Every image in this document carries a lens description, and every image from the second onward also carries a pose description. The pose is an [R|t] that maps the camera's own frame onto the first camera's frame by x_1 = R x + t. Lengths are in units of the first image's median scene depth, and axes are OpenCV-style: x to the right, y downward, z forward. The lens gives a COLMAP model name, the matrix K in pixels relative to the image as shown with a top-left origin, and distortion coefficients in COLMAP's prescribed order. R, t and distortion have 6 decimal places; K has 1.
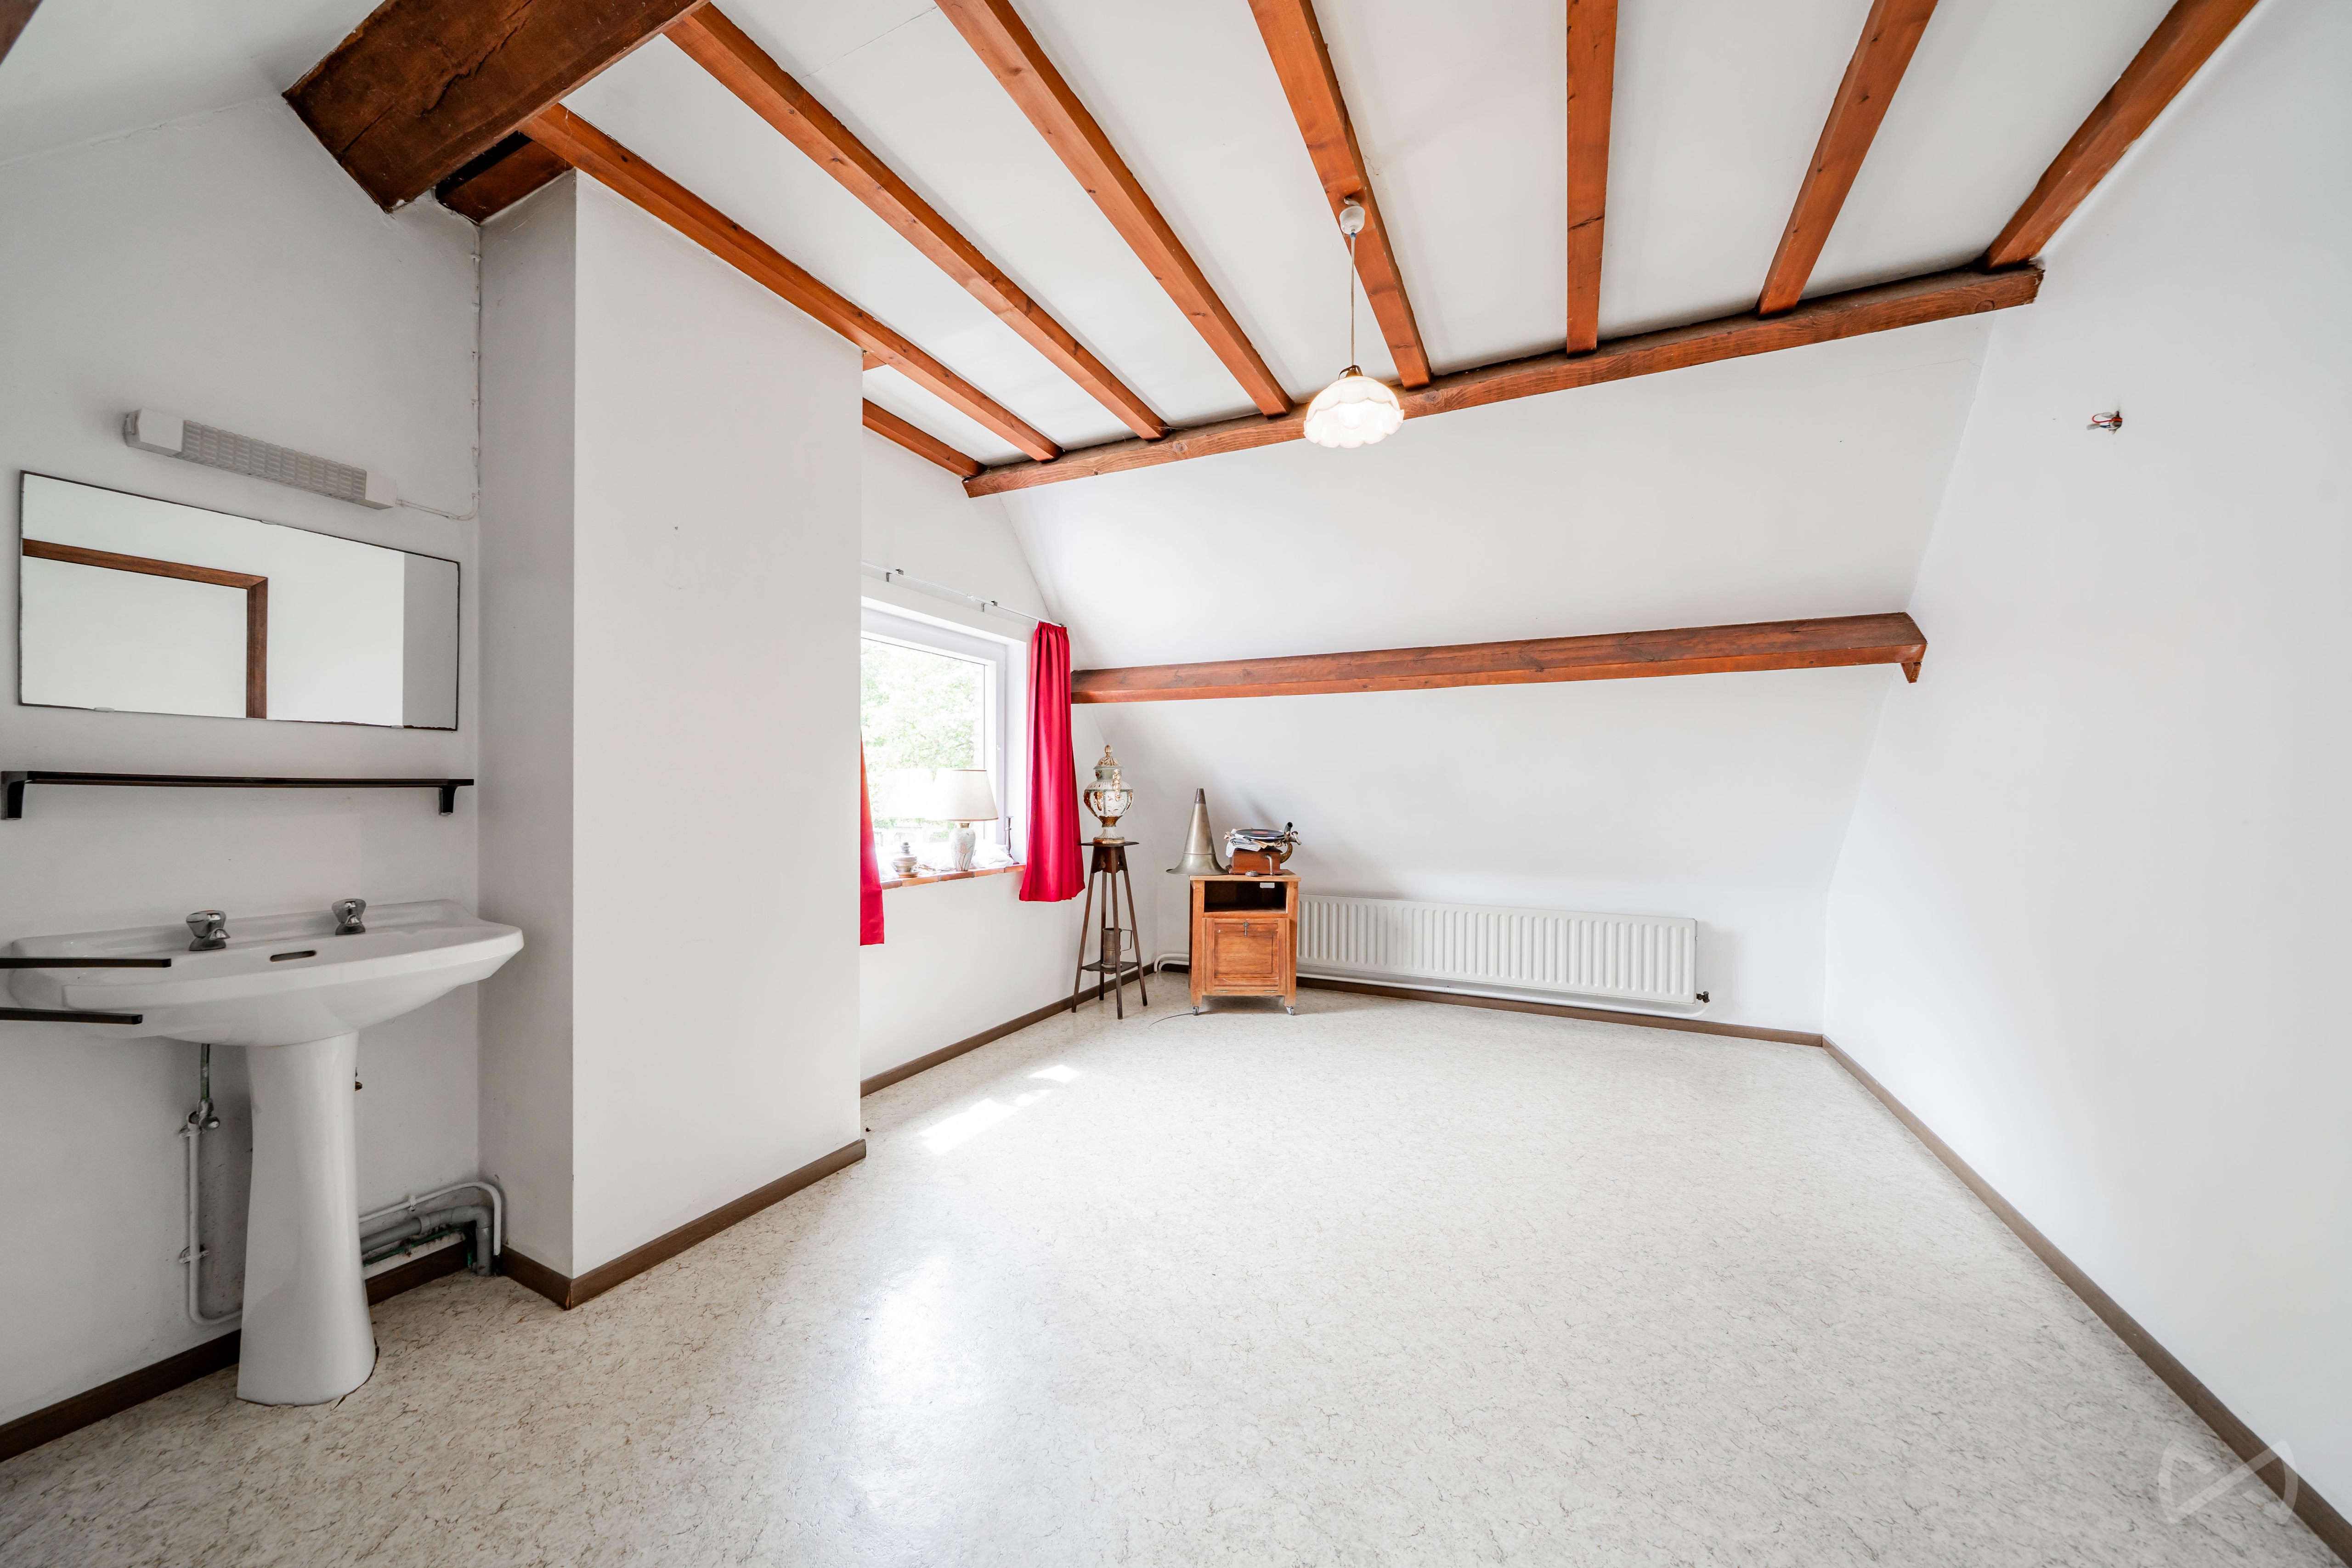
lens RADIAL K [[786.9, 0, 1181.9], [0, 786.9, 791.1], [0, 0, 1]] dist [-0.001722, 0.000303]
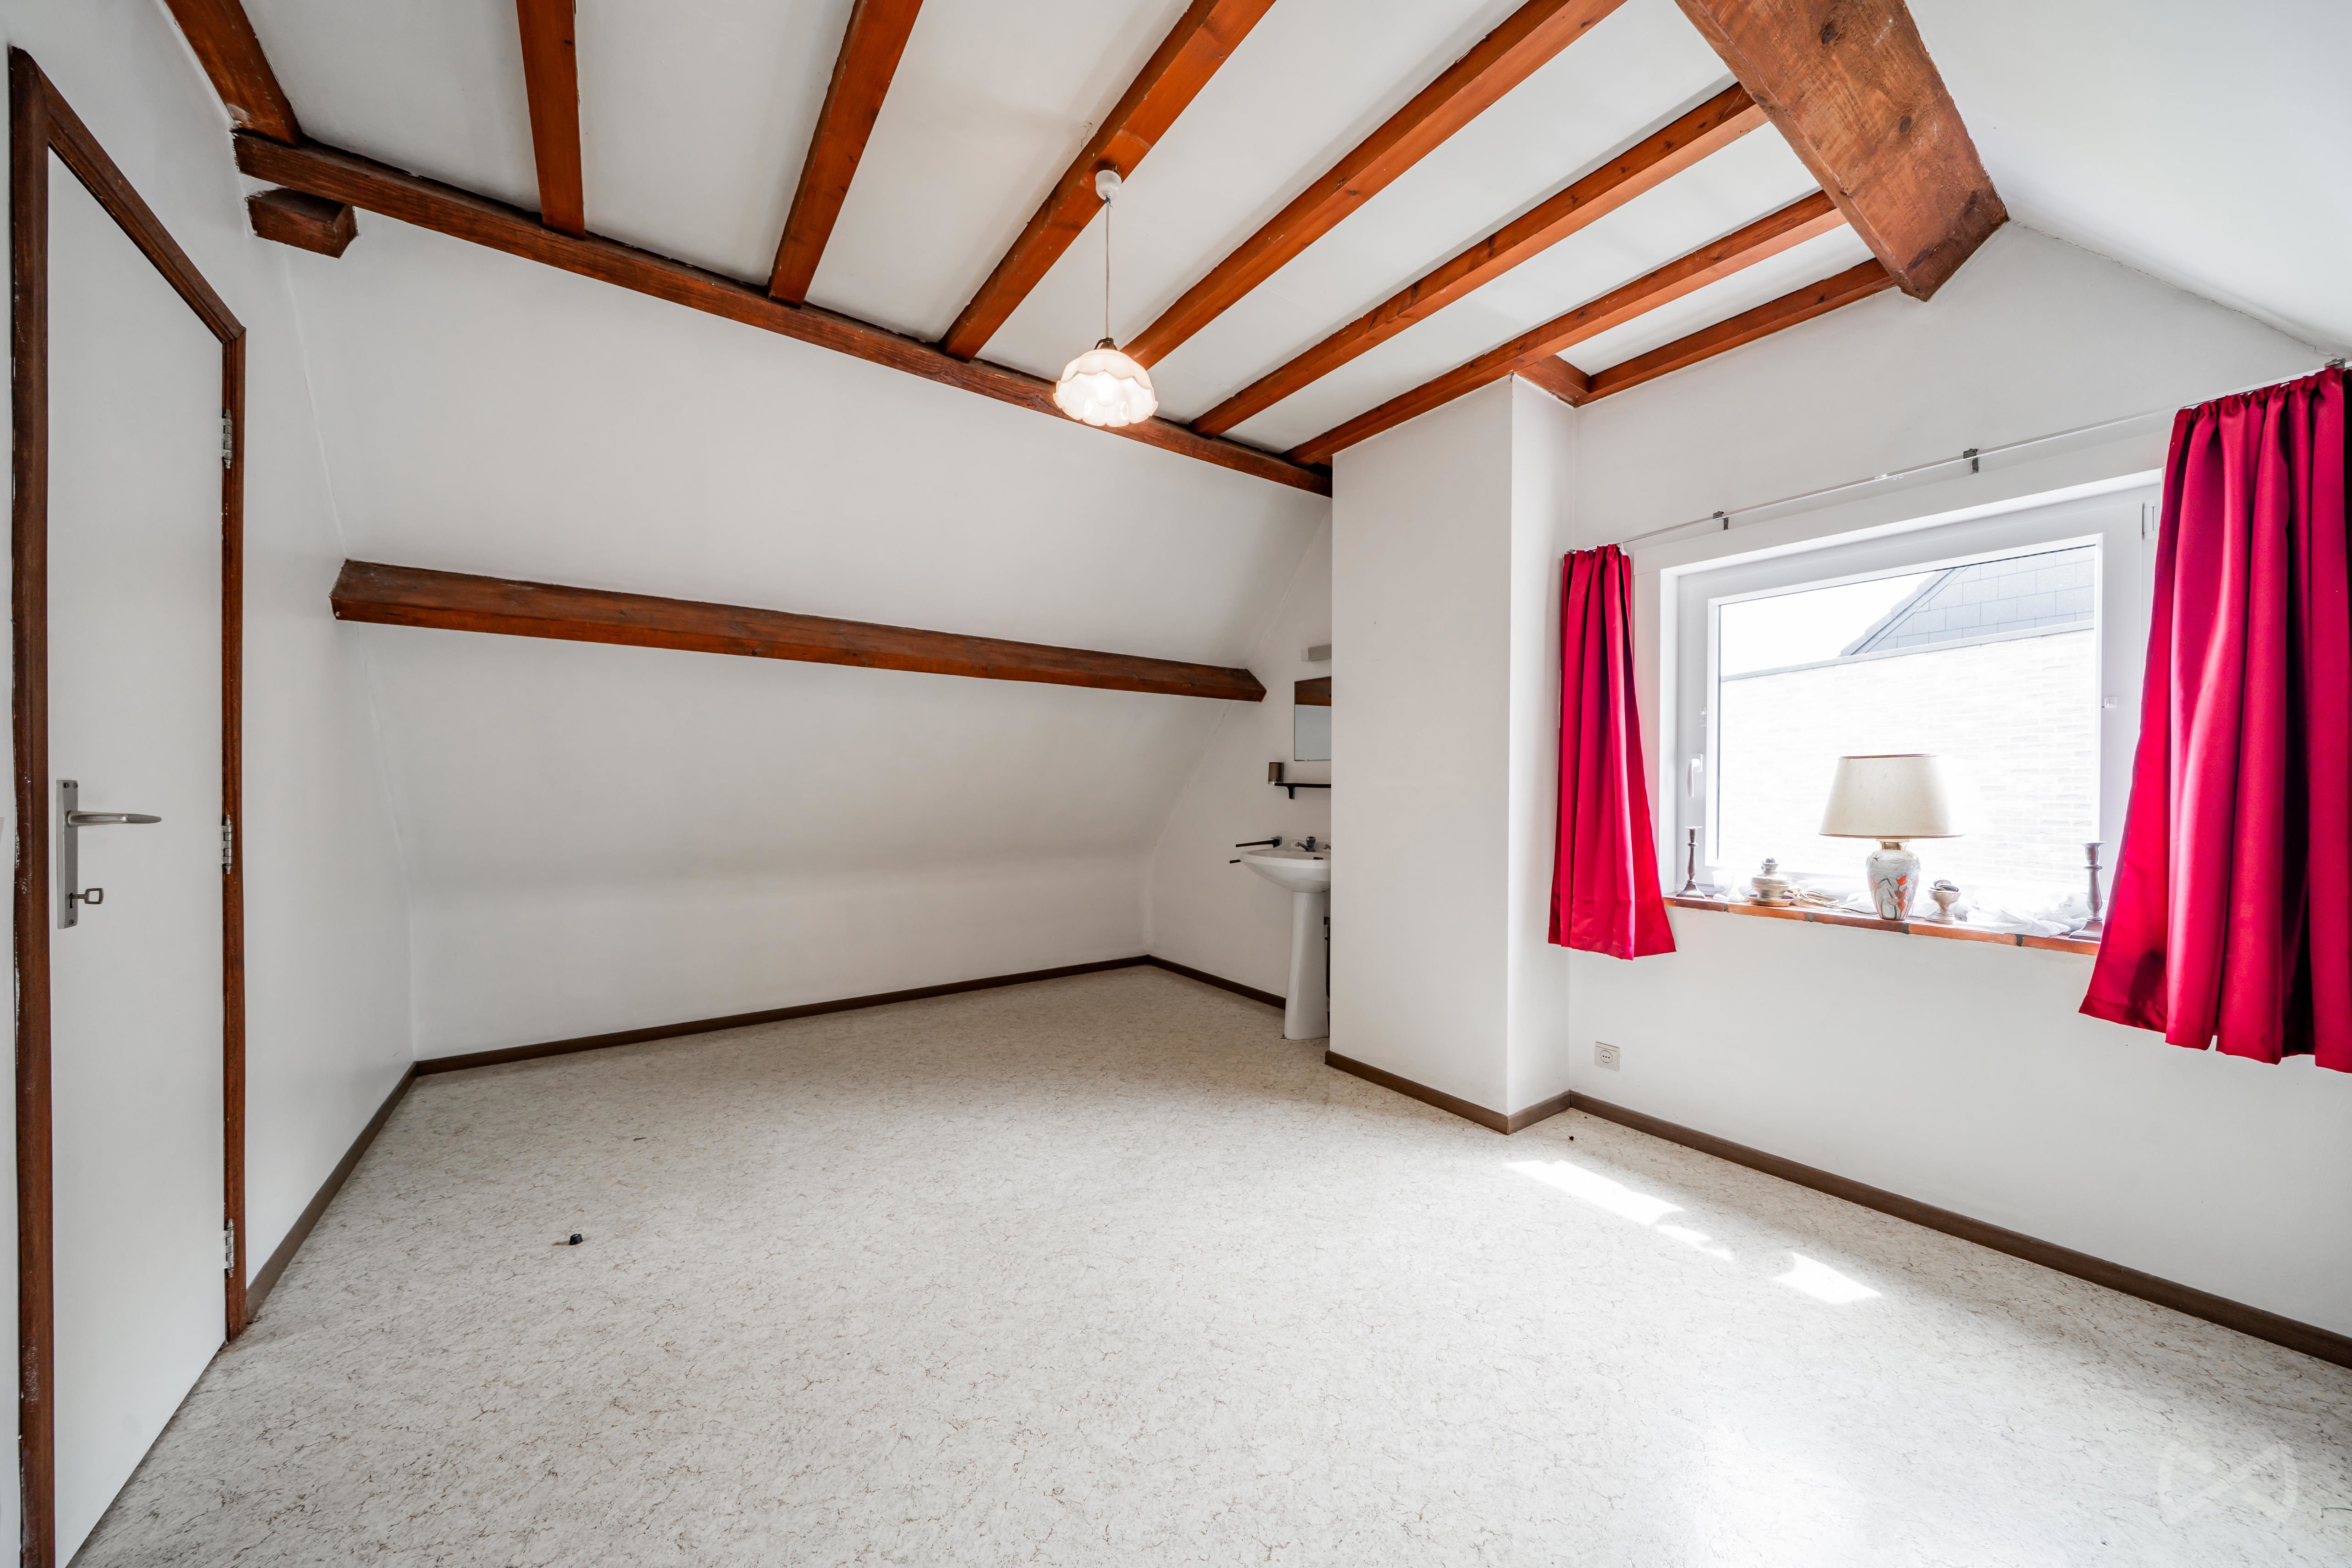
lens RADIAL K [[786.9, 0, 1192.3], [0, 786.9, 787.1], [0, 0, 1]] dist [-0.001722, 0.000303]
pose [[-0.460518, -0.008720, -0.887607, 1.225435], [-0.007172, 0.999956, -0.006103, 0.012046], [0.887621, 0.003556, -0.460560, 1.852617]]
